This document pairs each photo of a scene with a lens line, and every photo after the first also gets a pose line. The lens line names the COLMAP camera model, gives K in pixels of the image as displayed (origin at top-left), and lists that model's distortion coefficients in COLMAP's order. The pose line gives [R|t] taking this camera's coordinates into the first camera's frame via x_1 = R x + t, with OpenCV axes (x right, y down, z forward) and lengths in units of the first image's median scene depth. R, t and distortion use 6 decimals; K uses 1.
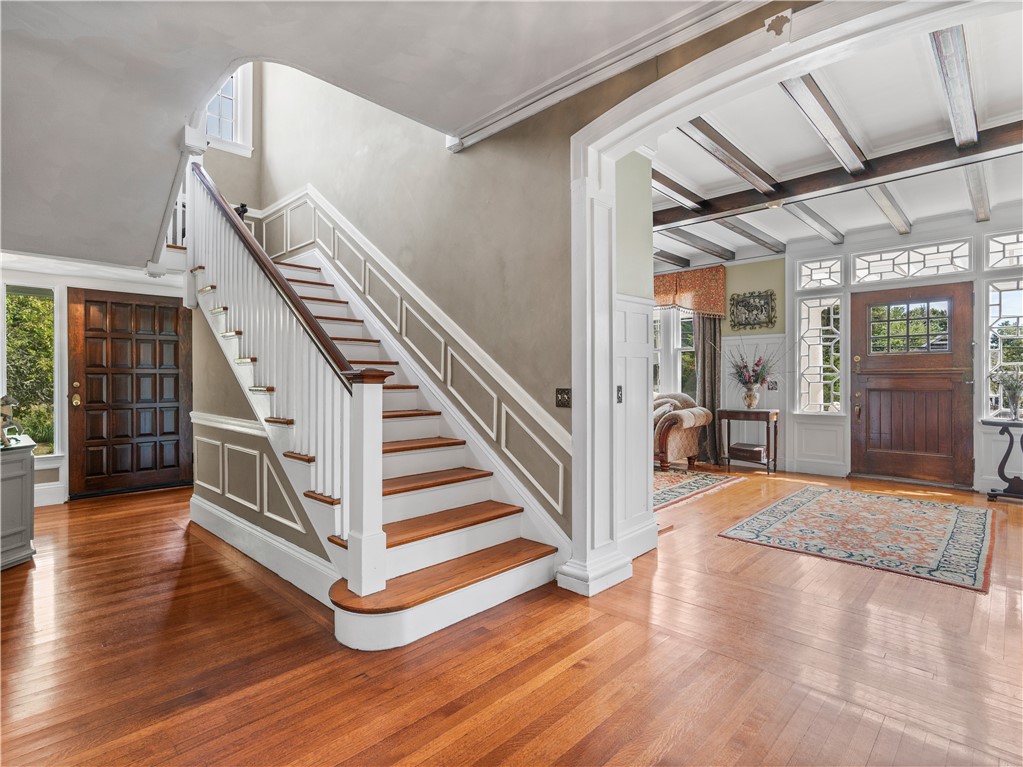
lens RADIAL K [[525.2, 0, 511.5], [0, 525.2, 383.5], [0, 0, 1]] dist [-0.000420, 0.000596]
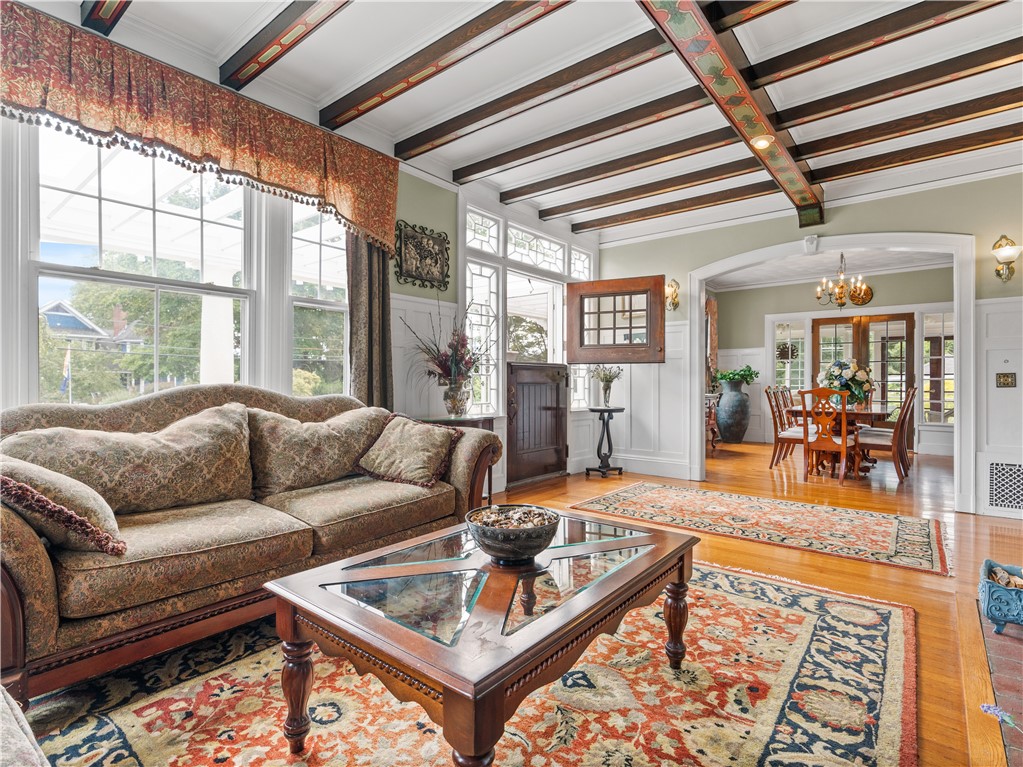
lens RADIAL K [[525.2, 0, 511.5], [0, 525.2, 383.5], [0, 0, 1]] dist [-0.000420, 0.000596]
pose [[-0.089008, 0.001884, 0.996029, -0.293475], [0.007774, 0.999969, -0.001197, 0.019514], [-0.996001, 0.007637, -0.089020, 1.706323]]
